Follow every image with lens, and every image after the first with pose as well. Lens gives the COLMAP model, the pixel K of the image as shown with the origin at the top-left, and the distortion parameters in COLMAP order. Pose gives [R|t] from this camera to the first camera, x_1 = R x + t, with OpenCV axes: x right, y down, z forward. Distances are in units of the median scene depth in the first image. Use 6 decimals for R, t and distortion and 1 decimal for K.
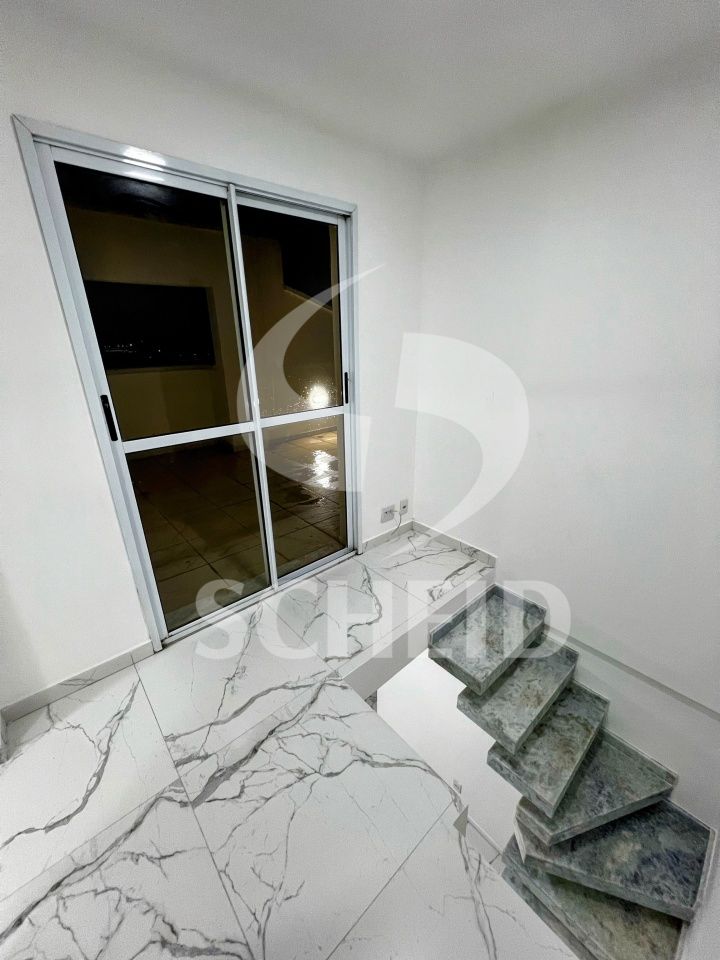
lens RADIAL K [[383.2, 0, 362.1], [0, 383.2, 477.7], [0, 0, 1]] dist [0.000092, 0.000076]
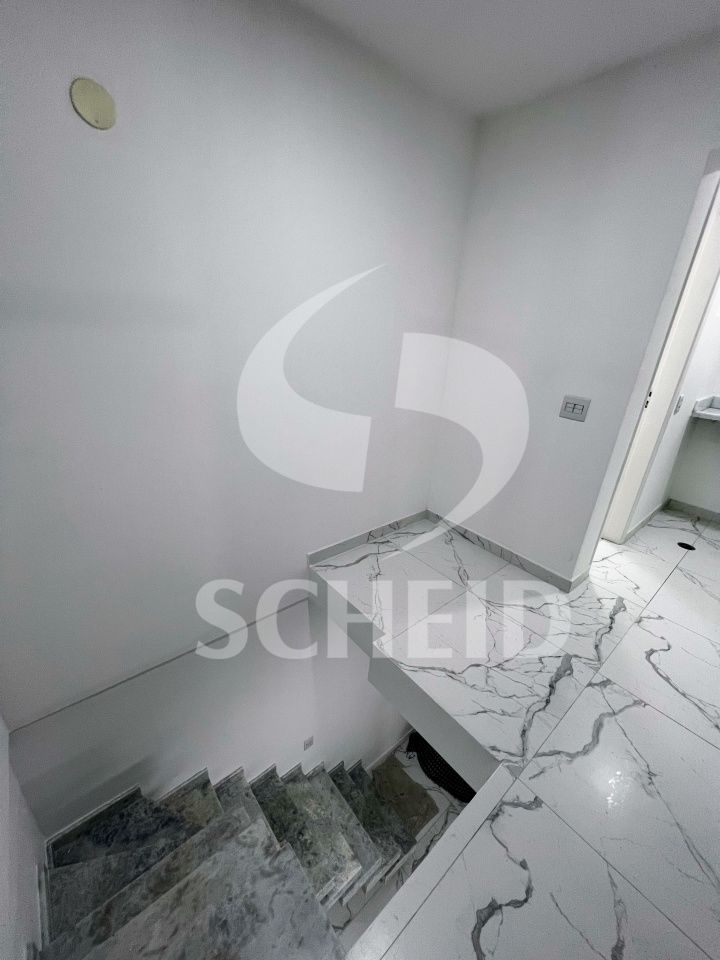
lens RADIAL K [[383.2, 0, 362.1], [0, 383.2, 477.7], [0, 0, 1]] dist [0.000092, 0.000076]
pose [[-0.998579, -0.053266, -0.001413, 0.312241], [-0.040047, 0.732752, 0.679317, -0.479614], [-0.035149, 0.678408, -0.733844, 1.453589]]
